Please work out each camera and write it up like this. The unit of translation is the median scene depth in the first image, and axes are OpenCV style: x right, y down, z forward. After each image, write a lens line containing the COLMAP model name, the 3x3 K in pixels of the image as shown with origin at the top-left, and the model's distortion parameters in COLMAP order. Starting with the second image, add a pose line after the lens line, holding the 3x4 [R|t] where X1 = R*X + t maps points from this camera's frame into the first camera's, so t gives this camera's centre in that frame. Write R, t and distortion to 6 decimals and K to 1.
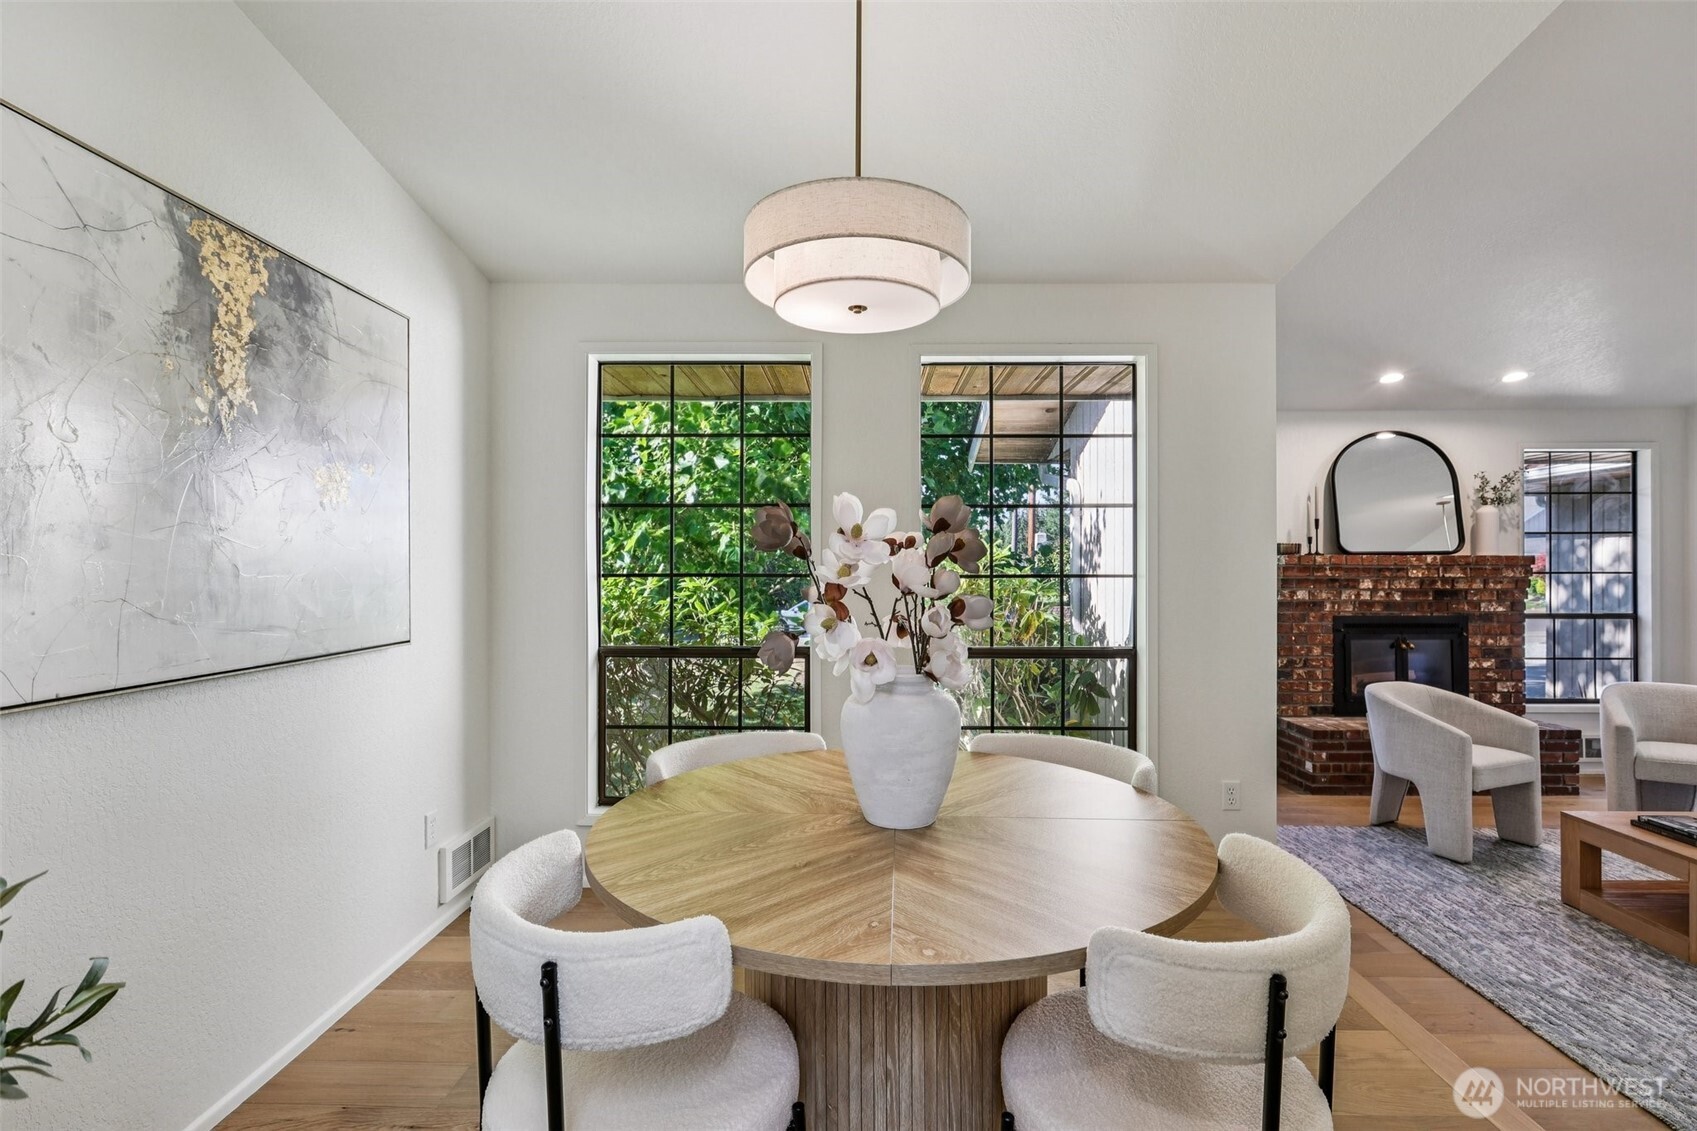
lens RADIAL K [[784.0, 0, 850.1], [0, 784.0, 566.5], [0, 0, 1]] dist [-0.008947, 0.001380]
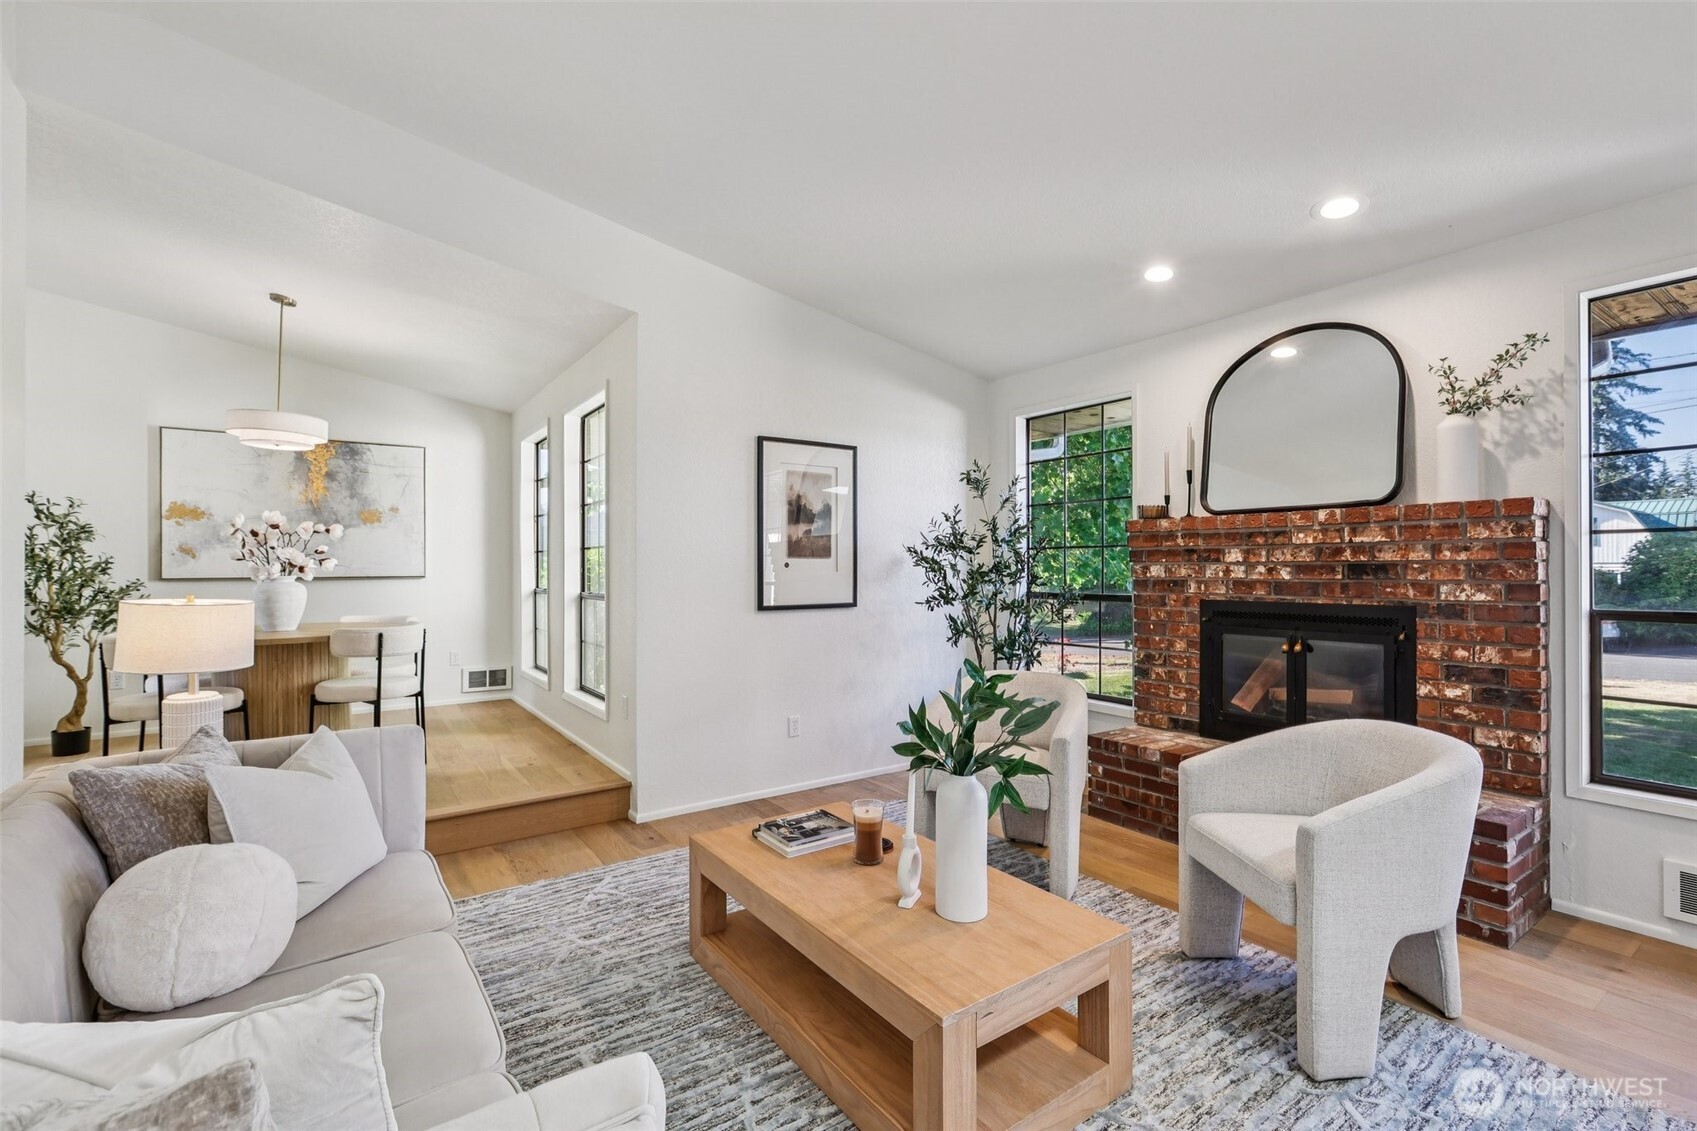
lens RADIAL K [[755.3, 0, 853.2], [0, 755.3, 567.1], [0, 0, 1]] dist [0.003402, 0.001465]
pose [[0.594040, -0.002648, -0.804431, 1.004445], [0.005291, 0.999986, 0.000616, 0.030422], [0.804418, -0.004622, 0.594045, 0.314101]]
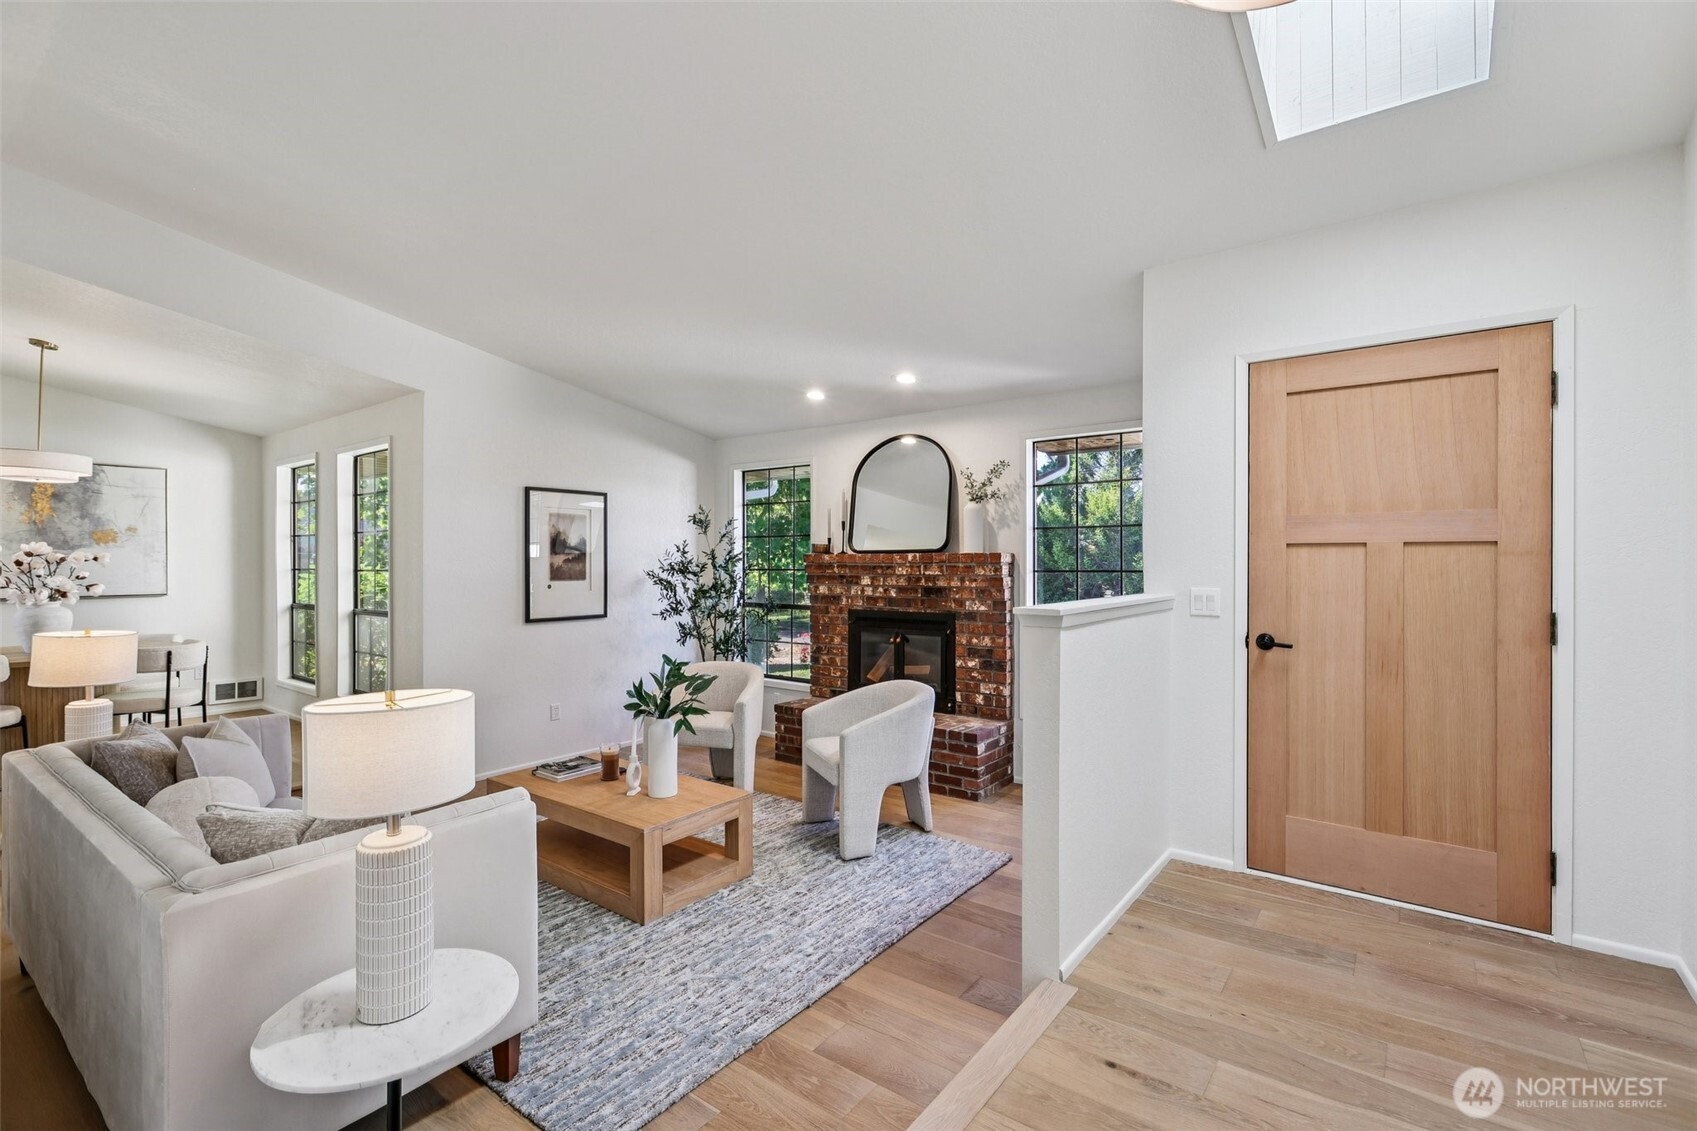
lens RADIAL K [[755.3, 0, 854.5], [0, 755.3, 564.9], [0, 0, 1]] dist [0.003402, 0.001465]
pose [[0.813111, -0.000234, -0.582108, 1.253307], [0.003775, 0.999981, 0.004871, -0.004516], [0.582096, -0.006158, 0.813097, 0.140248]]
